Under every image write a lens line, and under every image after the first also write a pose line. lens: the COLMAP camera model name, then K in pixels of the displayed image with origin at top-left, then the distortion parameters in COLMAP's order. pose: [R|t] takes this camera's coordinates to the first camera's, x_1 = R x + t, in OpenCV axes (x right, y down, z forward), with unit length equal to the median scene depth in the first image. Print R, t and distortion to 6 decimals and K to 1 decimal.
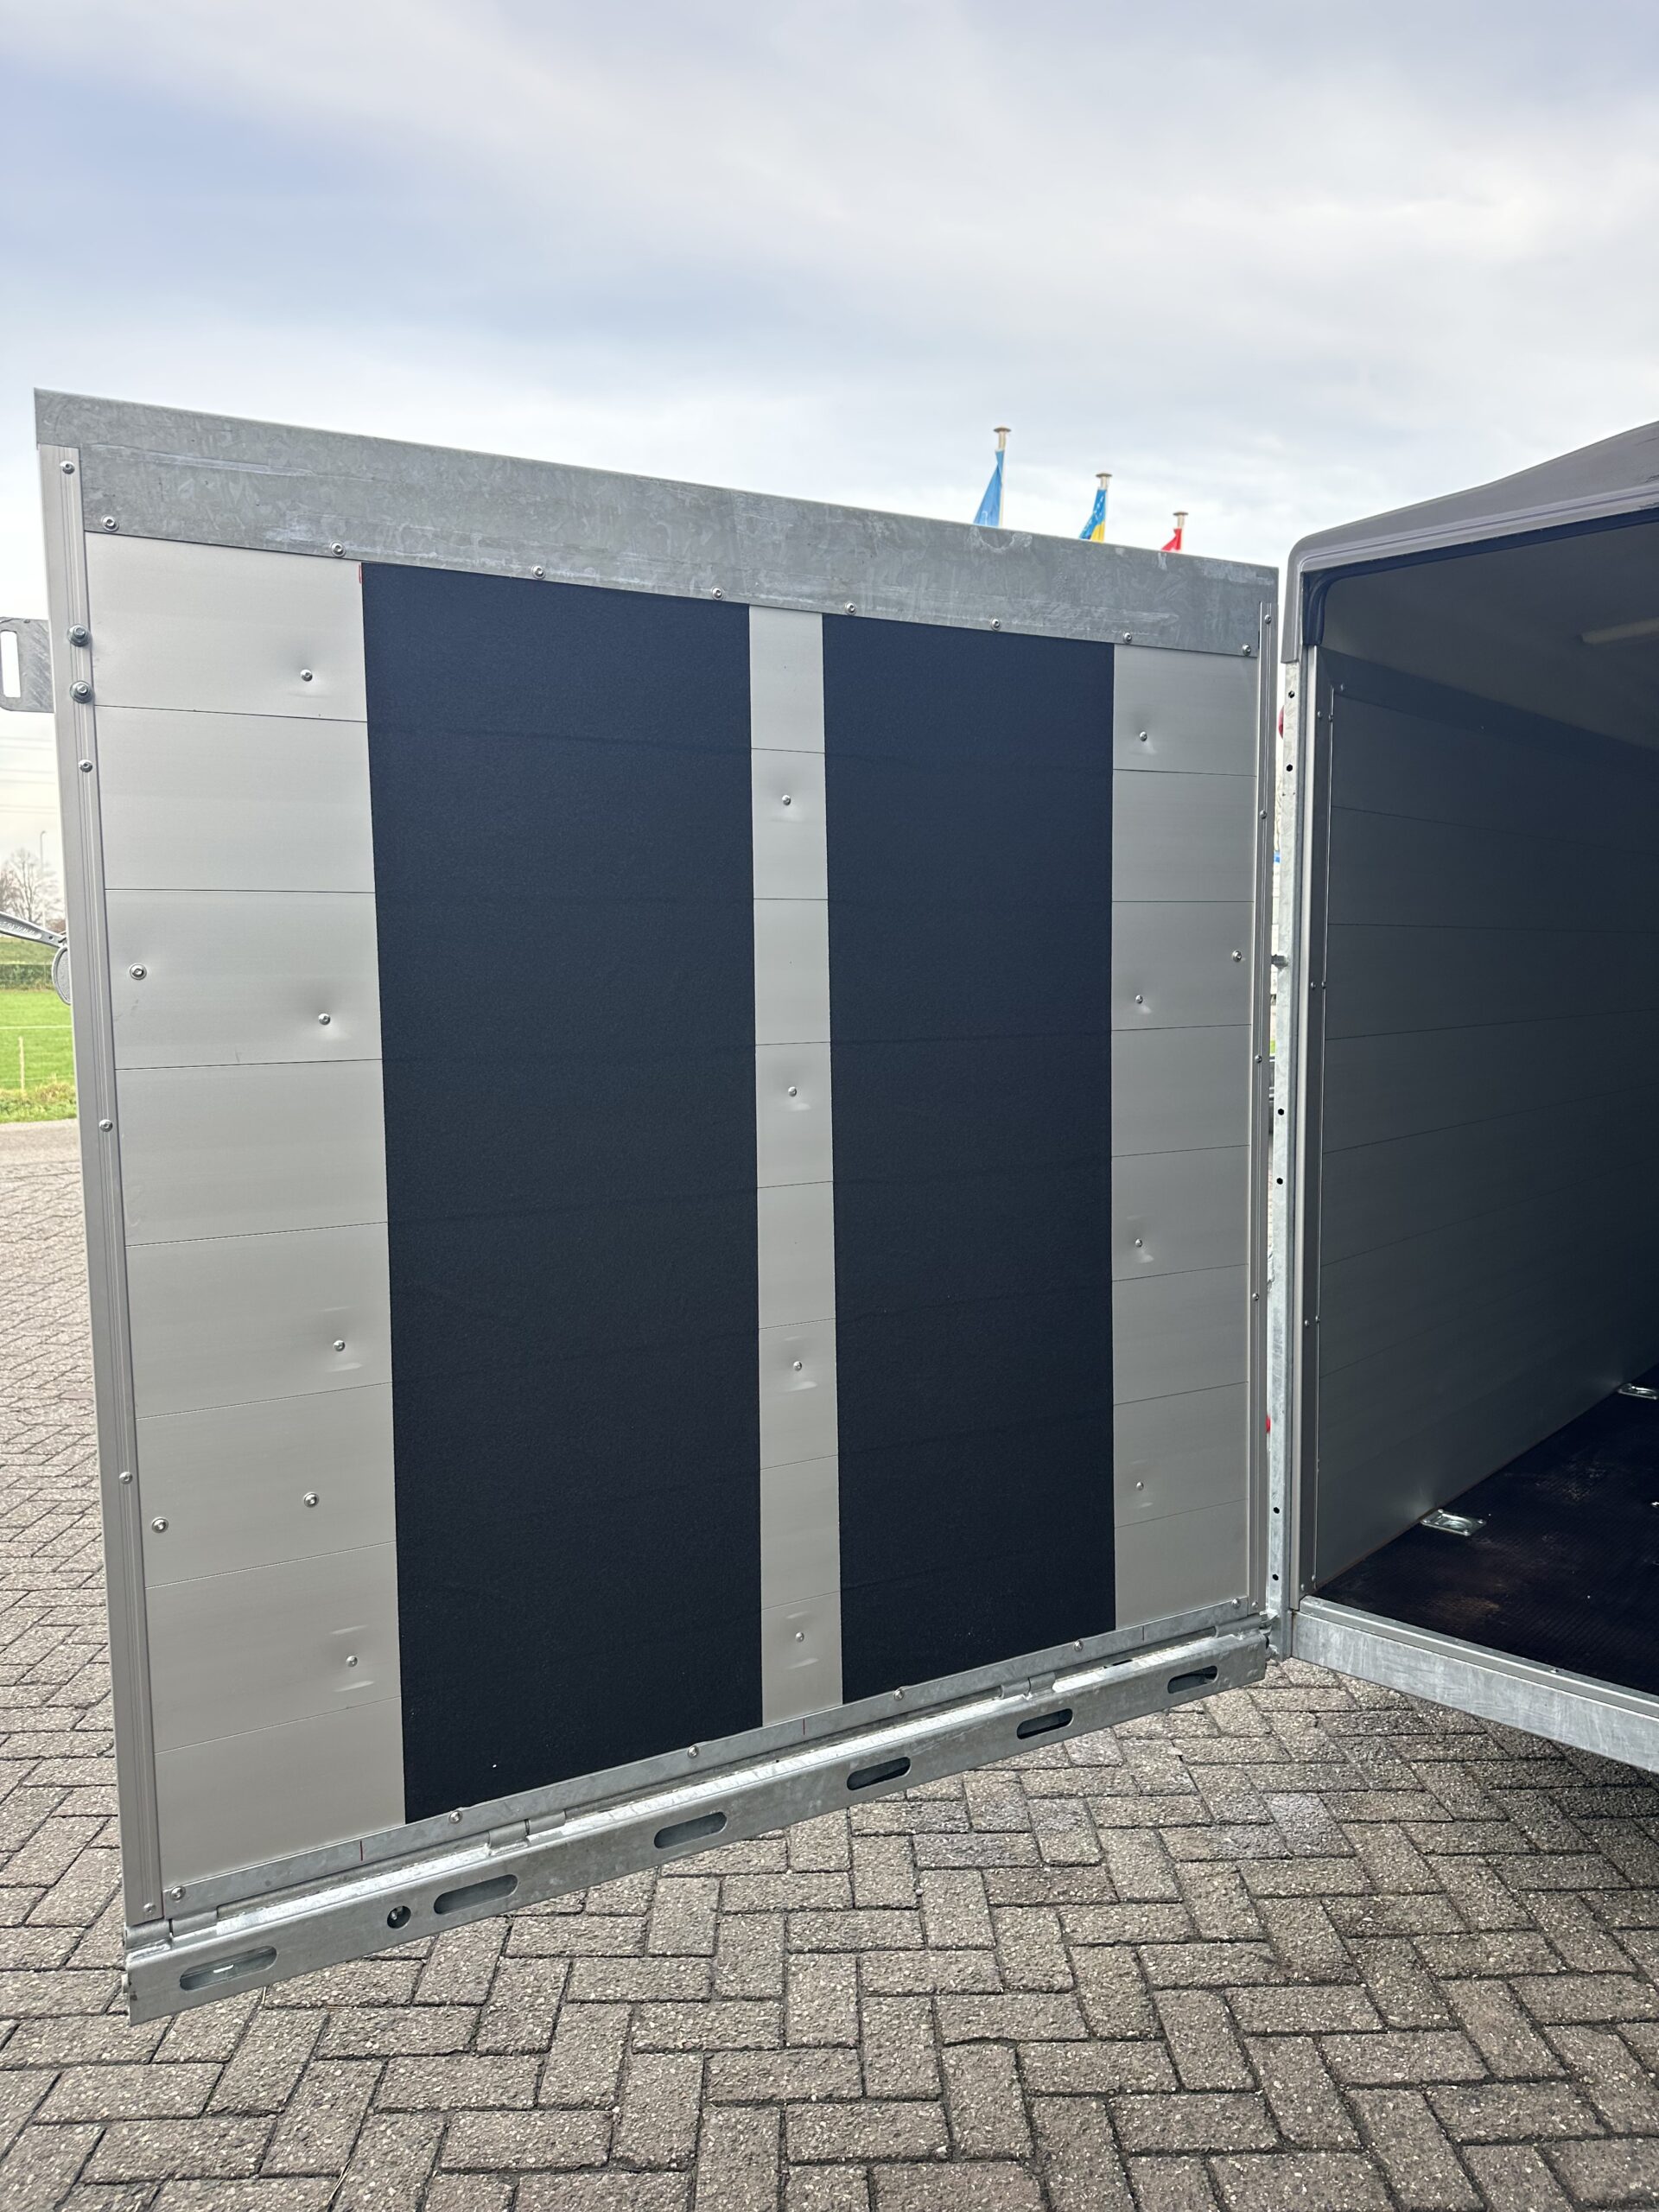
lens RADIAL K [[1552.0, 0, 839.1], [0, 1552.0, 1105.5], [0, 0, 1]] dist [0.019000, -0.022305]
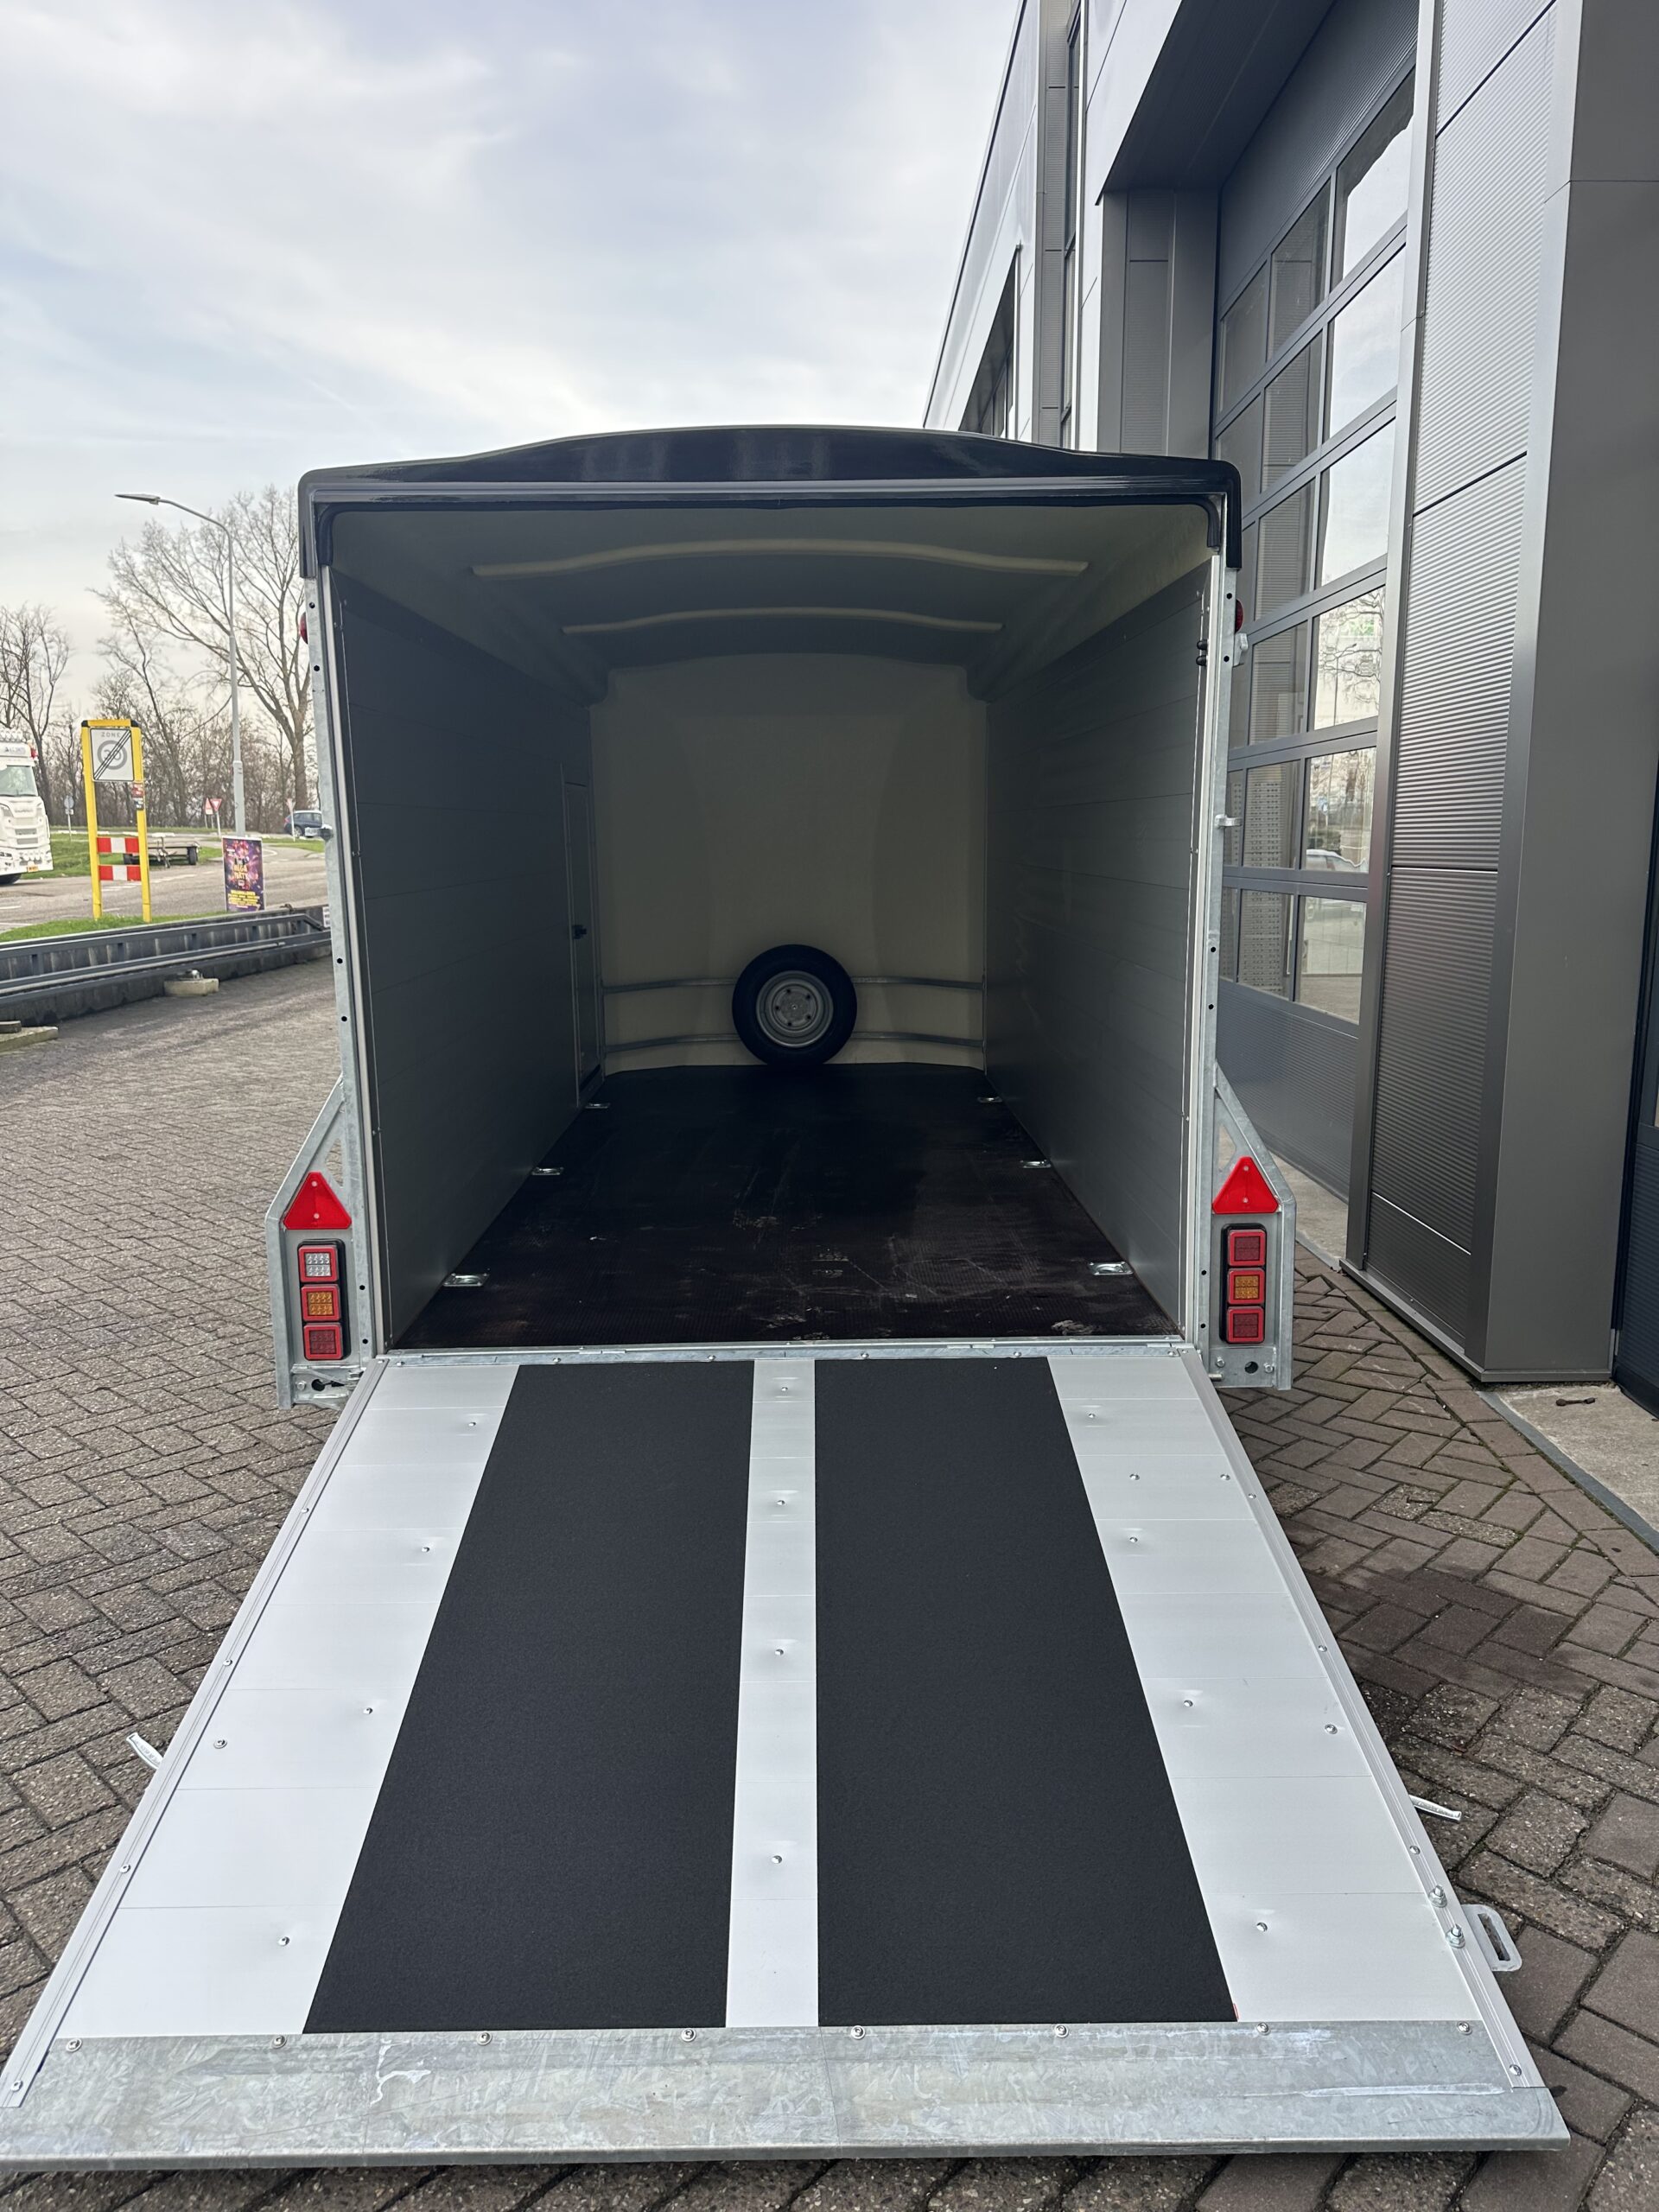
lens RADIAL K [[1552.0, 0, 839.1], [0, 1552.0, 1105.5], [0, 0, 1]] dist [0.019000, -0.022305]
pose [[0.719862, -0.122623, 0.683200, -0.281760], [0.068132, 0.992001, 0.106260, 0.013805], [-0.690765, -0.029945, 0.722459, -0.144230]]
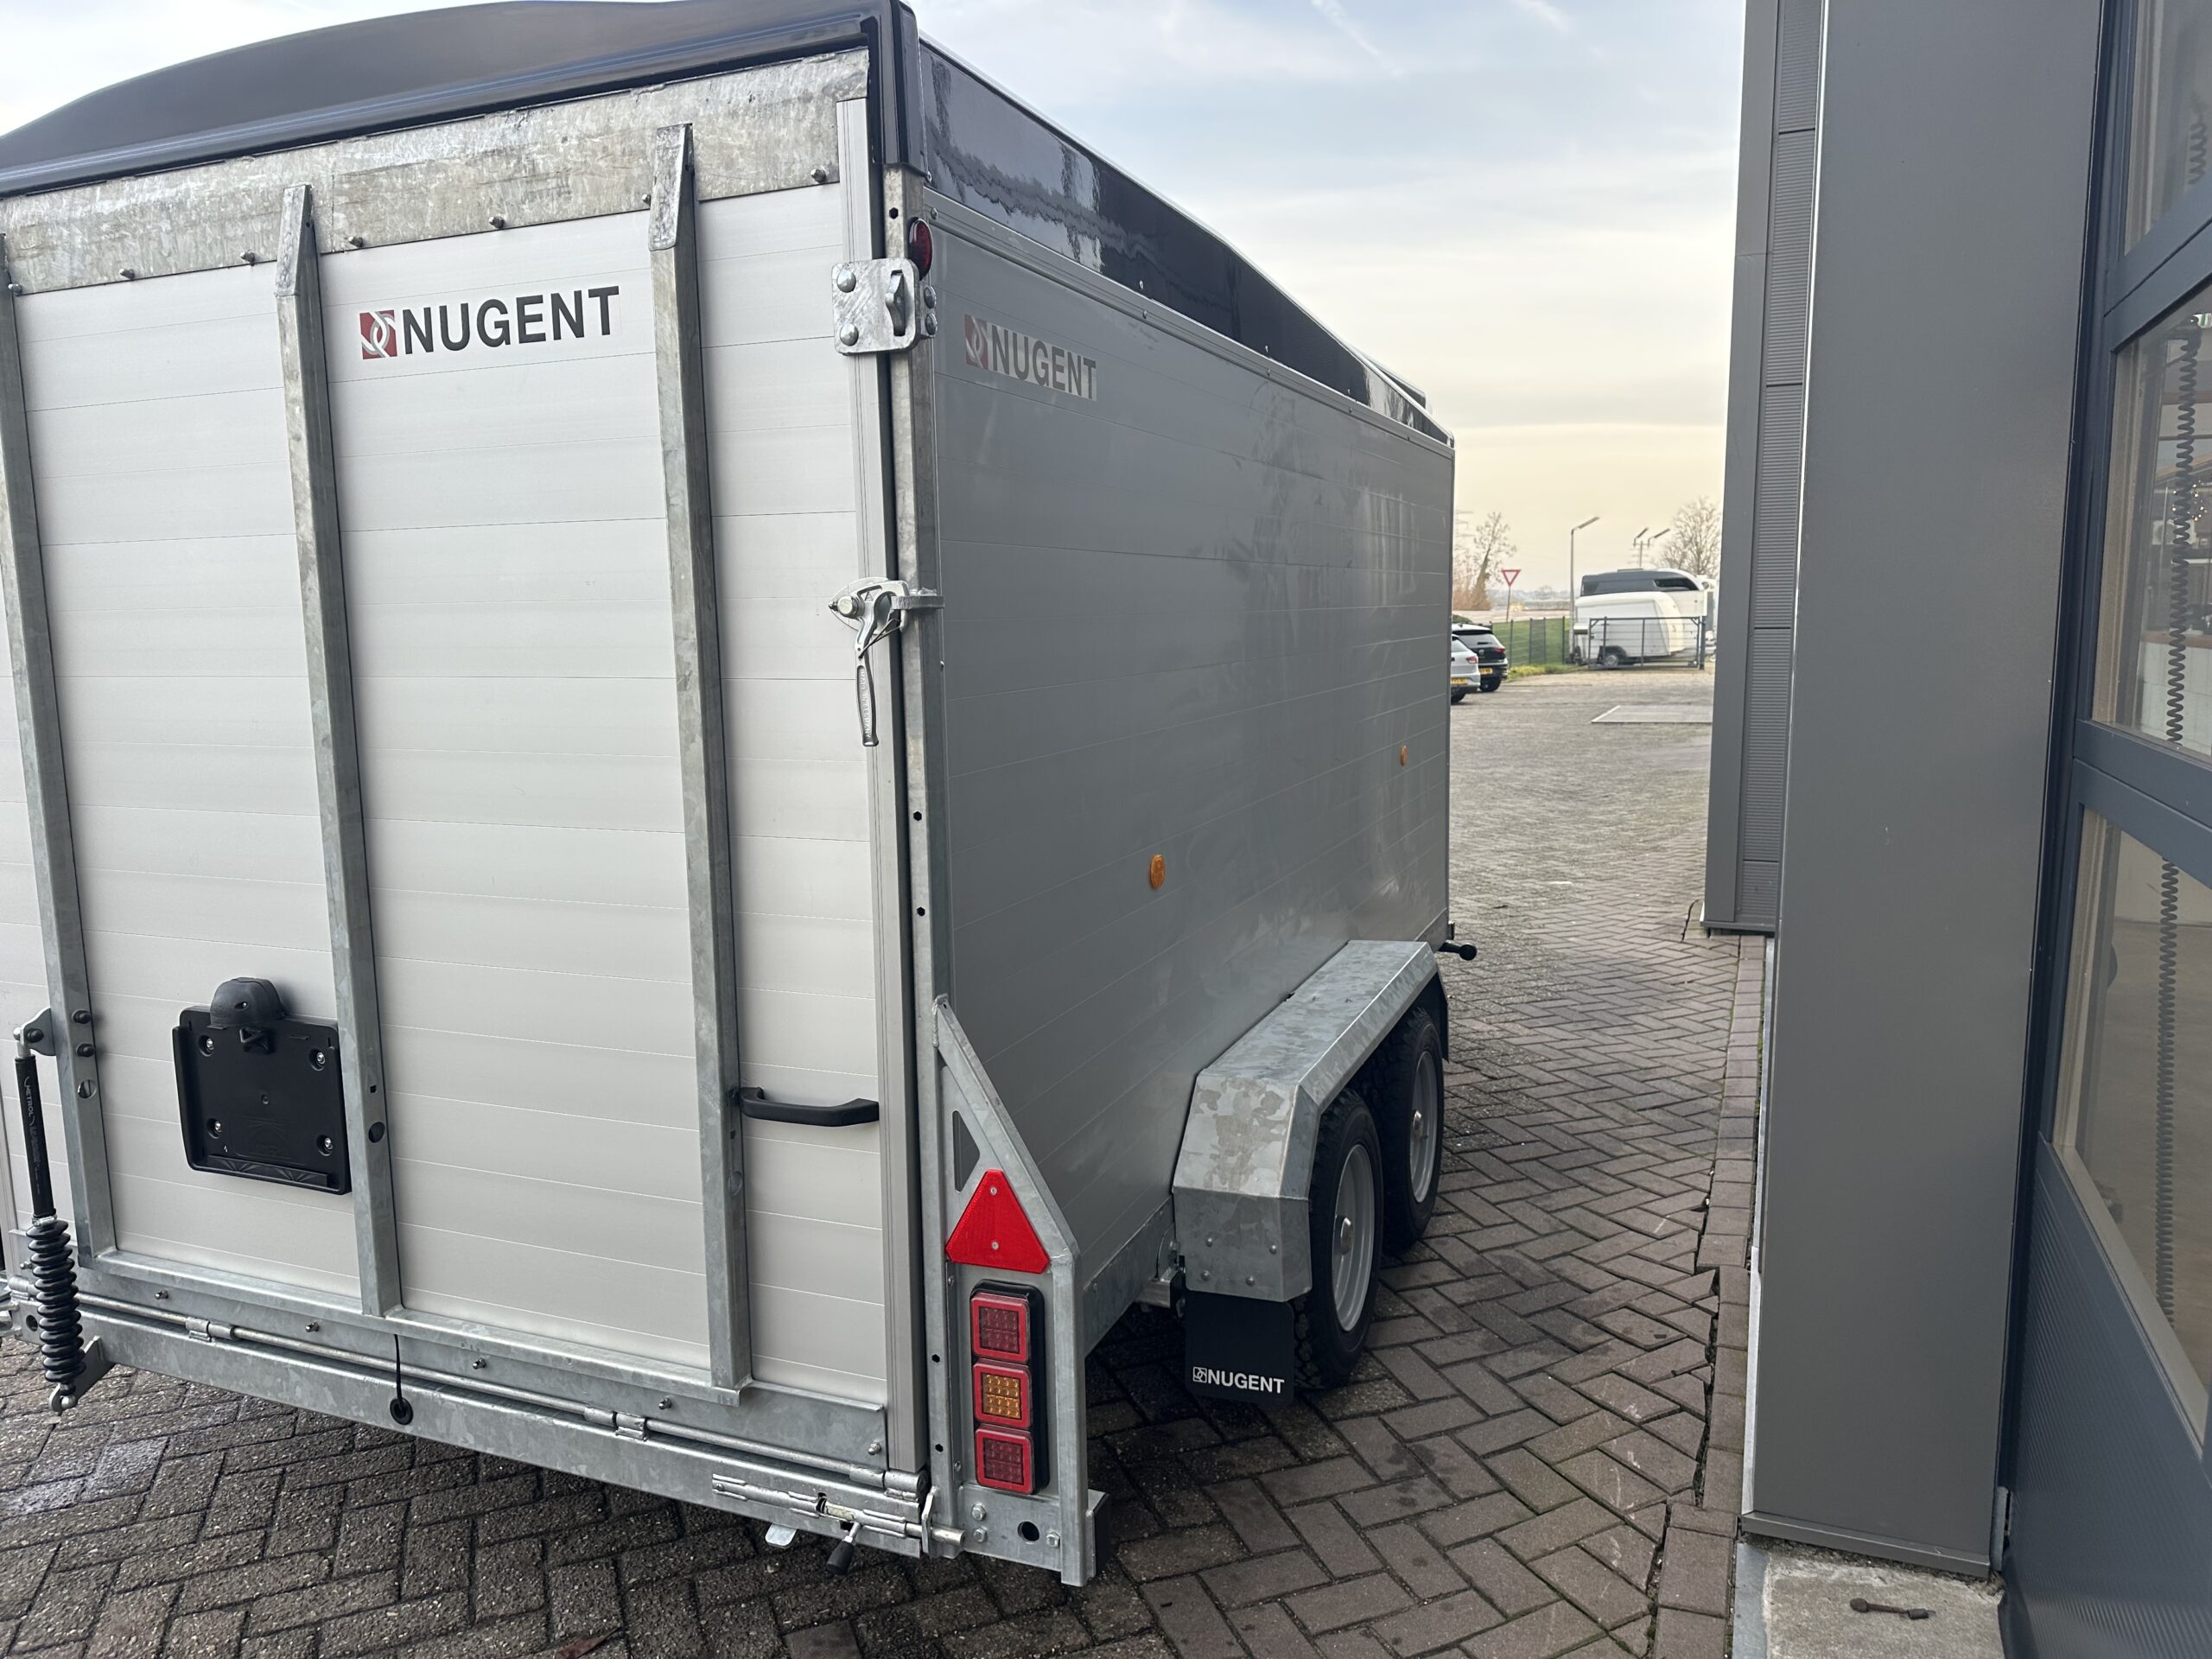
lens RADIAL K [[1554.3, 0, 1103.7], [0, 1554.3, 817.6], [0, 0, 1]] dist [-0.002058, -0.004599]
pose [[0.930020, -0.054404, 0.363460, 0.591772], [0.041865, 0.998228, 0.042294, 0.018954], [-0.365116, -0.024118, 0.930649, -0.182599]]
